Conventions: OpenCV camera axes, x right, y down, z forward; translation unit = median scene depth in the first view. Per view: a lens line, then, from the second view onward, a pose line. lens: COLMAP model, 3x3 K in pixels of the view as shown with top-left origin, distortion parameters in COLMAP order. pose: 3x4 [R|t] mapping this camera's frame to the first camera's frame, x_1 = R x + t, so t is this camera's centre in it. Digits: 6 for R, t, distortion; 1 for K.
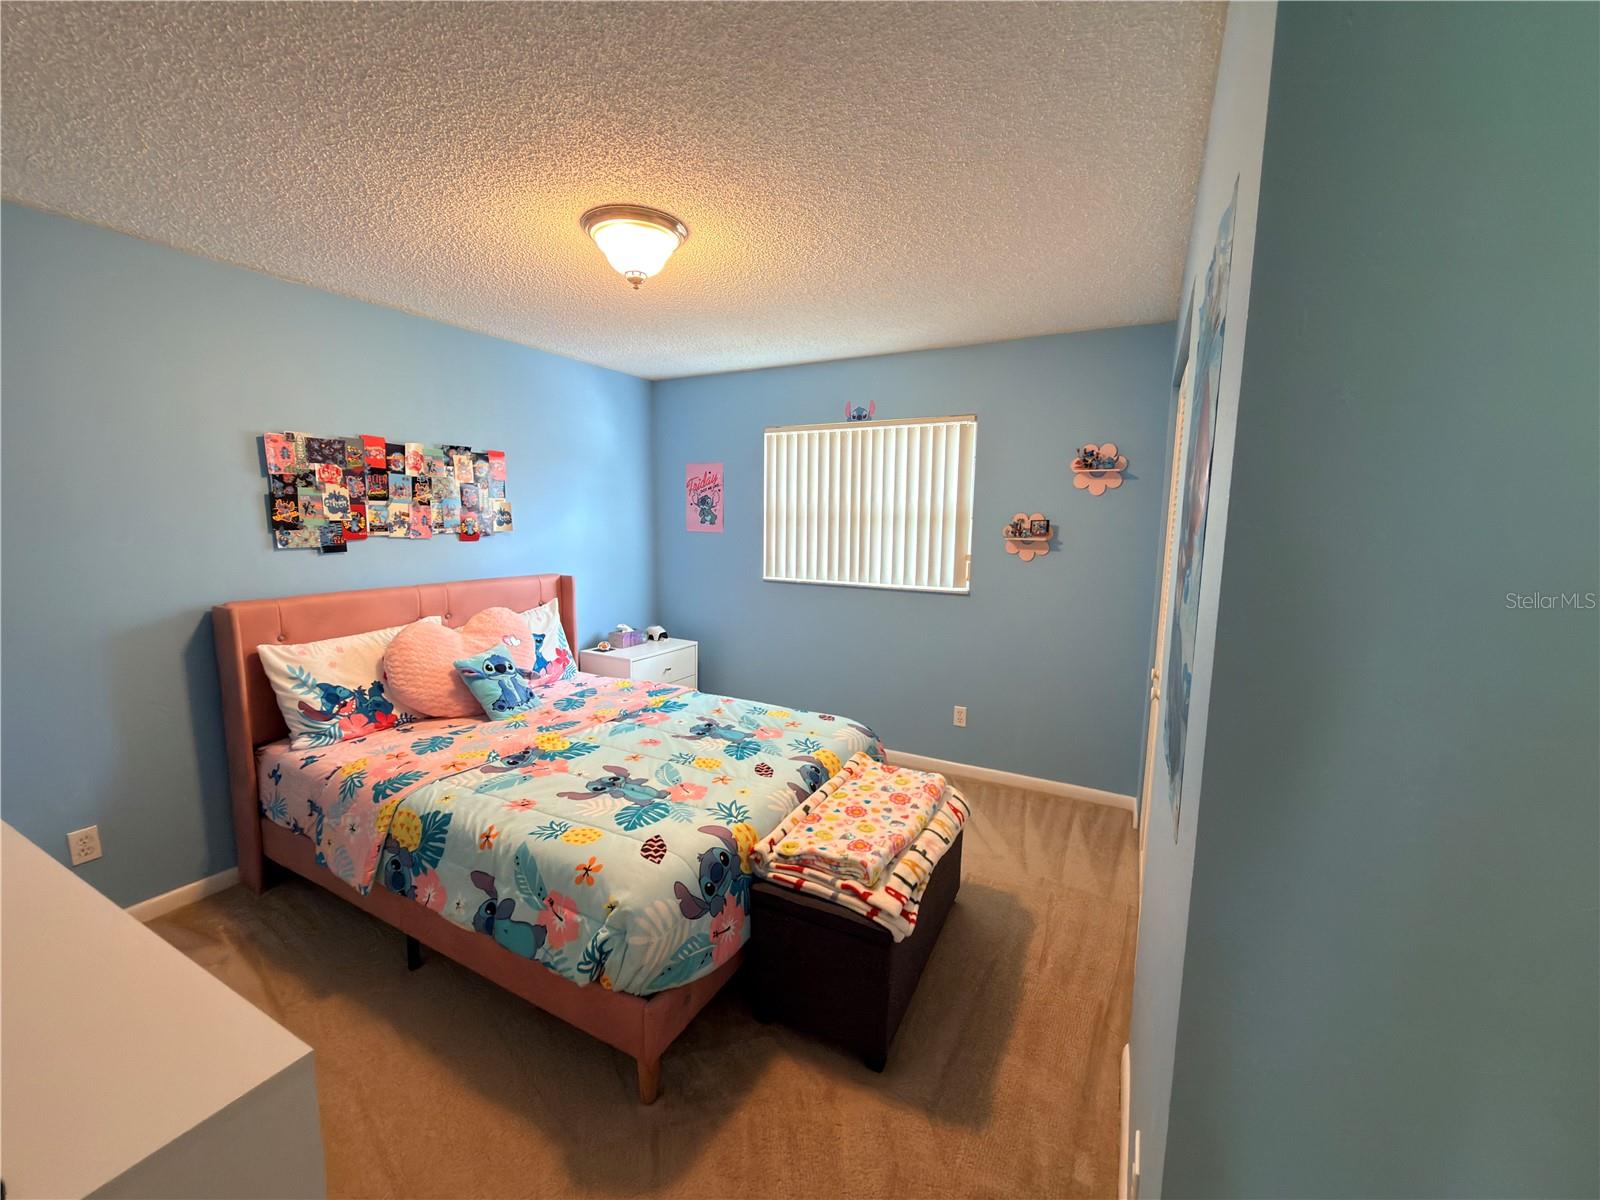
lens RADIAL K [[640.9, 0, 800.0], [0, 640.9, 600.0], [0, 0, 1]] dist [-0.001320, 0.000434]
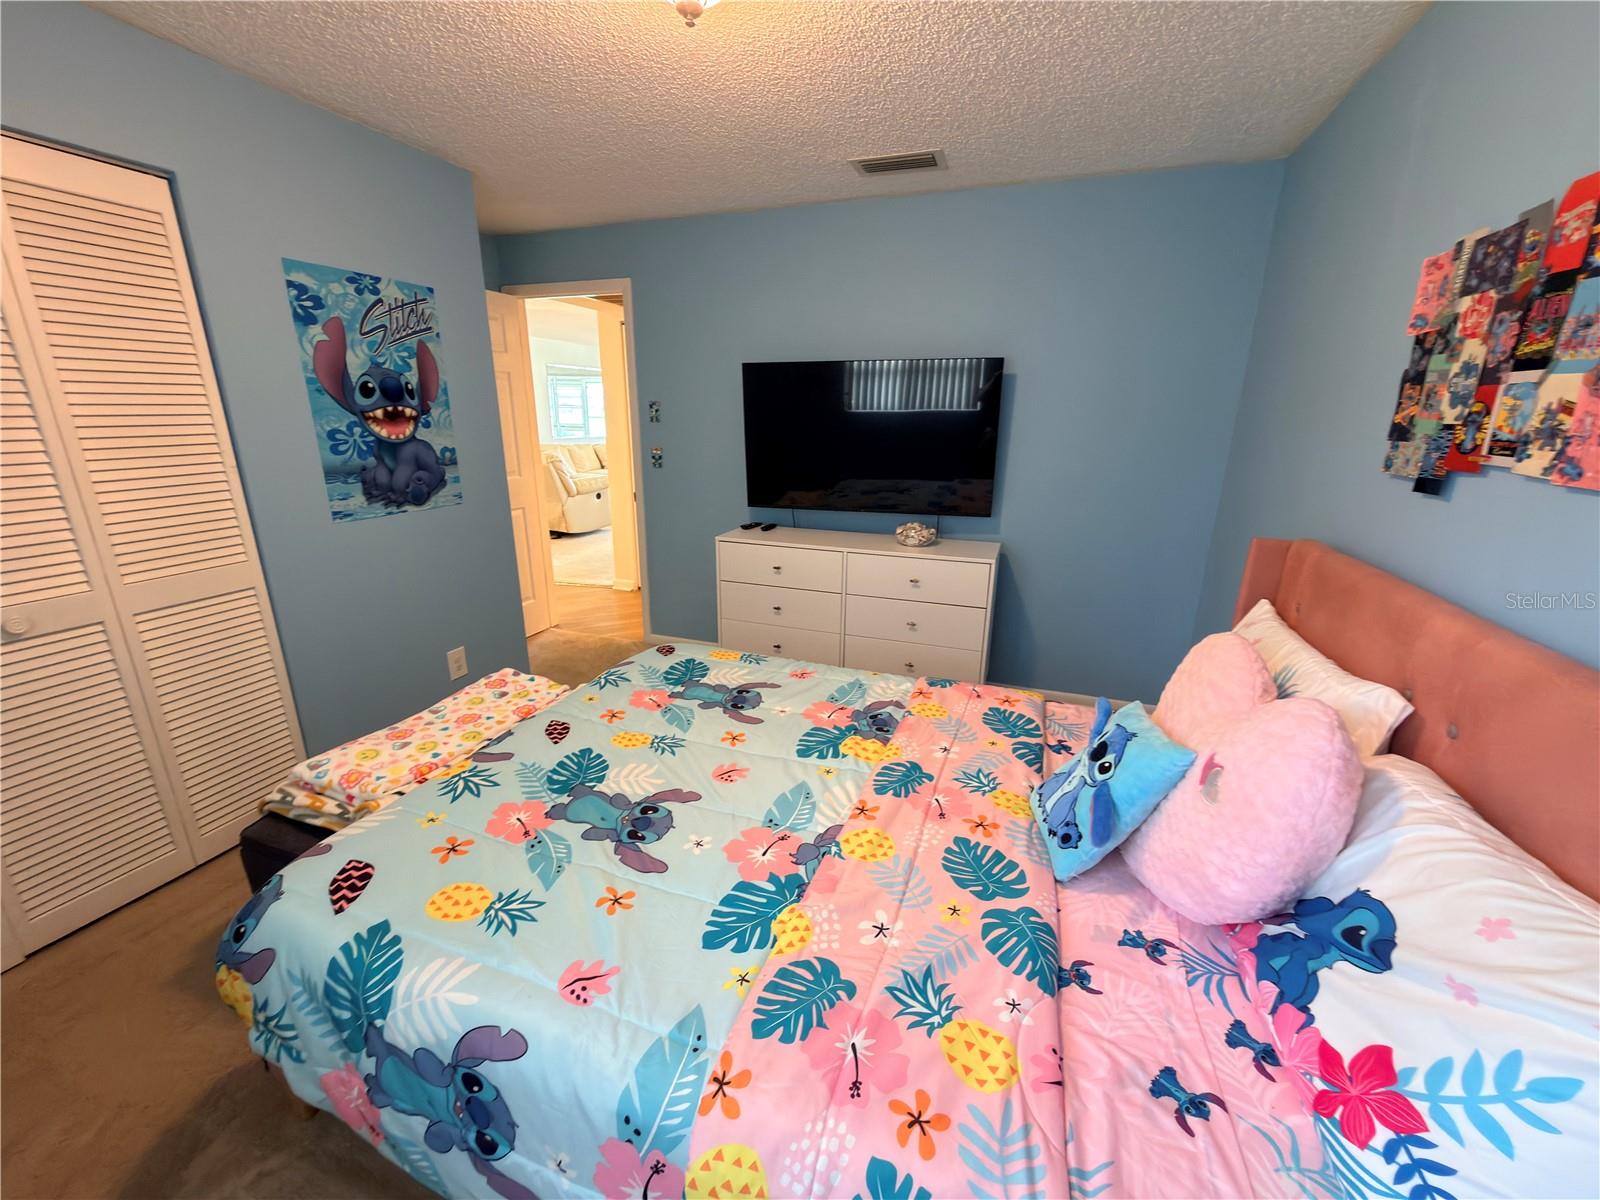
lens RADIAL K [[640.9, 0, 800.0], [0, 640.9, 600.0], [0, 0, 1]] dist [-0.001320, 0.000434]
pose [[-0.990364, 0.017072, -0.137435, -0.227464], [-0.040619, 0.912922, 0.406108, -0.195986], [0.132401, 0.407777, -0.903431, 1.561134]]
